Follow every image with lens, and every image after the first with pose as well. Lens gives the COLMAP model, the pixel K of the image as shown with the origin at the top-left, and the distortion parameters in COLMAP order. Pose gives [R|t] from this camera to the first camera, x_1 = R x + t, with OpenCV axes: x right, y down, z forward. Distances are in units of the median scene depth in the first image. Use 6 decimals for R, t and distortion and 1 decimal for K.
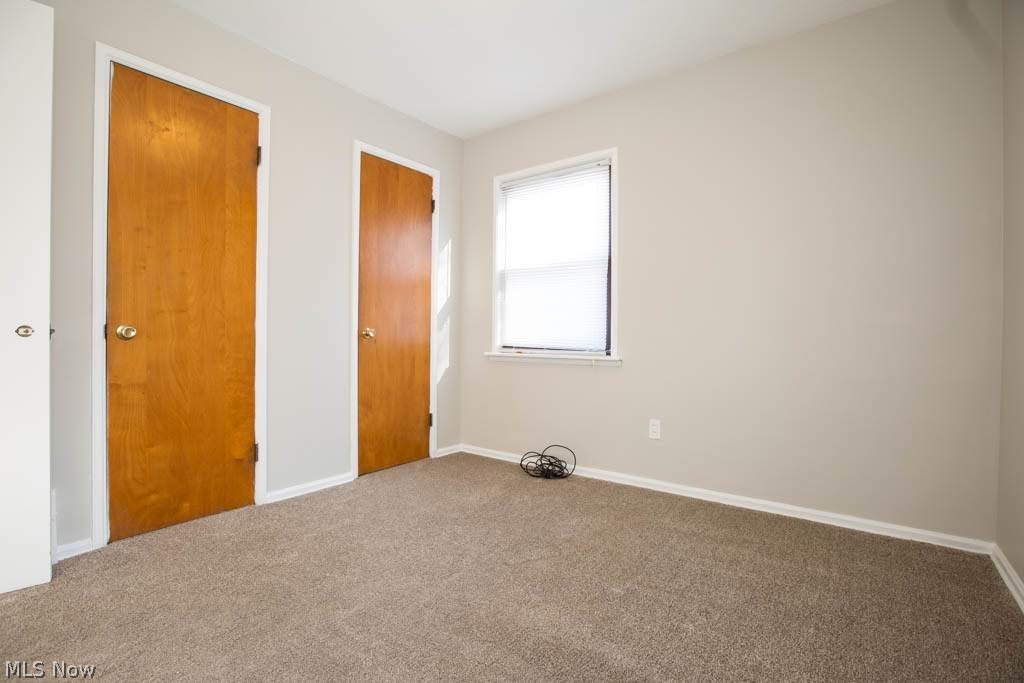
lens RADIAL K [[479.4, 0, 512.0], [0, 479.4, 341.5], [0, 0, 1]] dist [-0.001148, -0.000019]
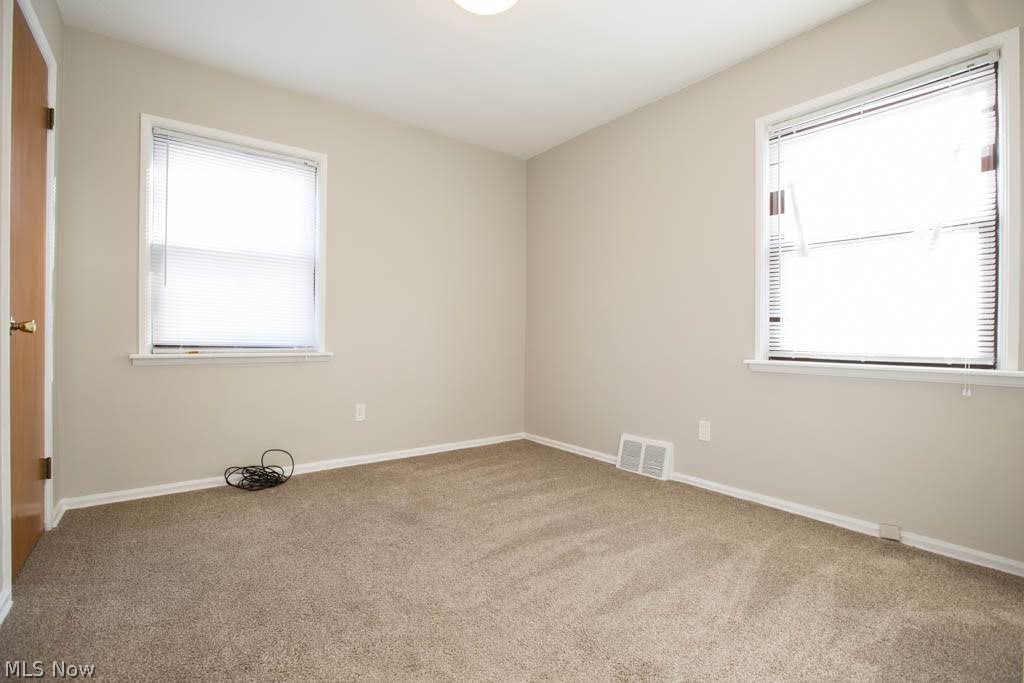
lens RADIAL K [[467.0, 0, 512.0], [0, 467.0, 341.5], [0, 0, 1]] dist [-0.001265, -0.000107]
pose [[0.287595, -0.010900, 0.957690, -0.604187], [0.007425, 0.999931, 0.009151, 0.001355], [-0.957723, 0.004479, 0.287656, 0.281747]]
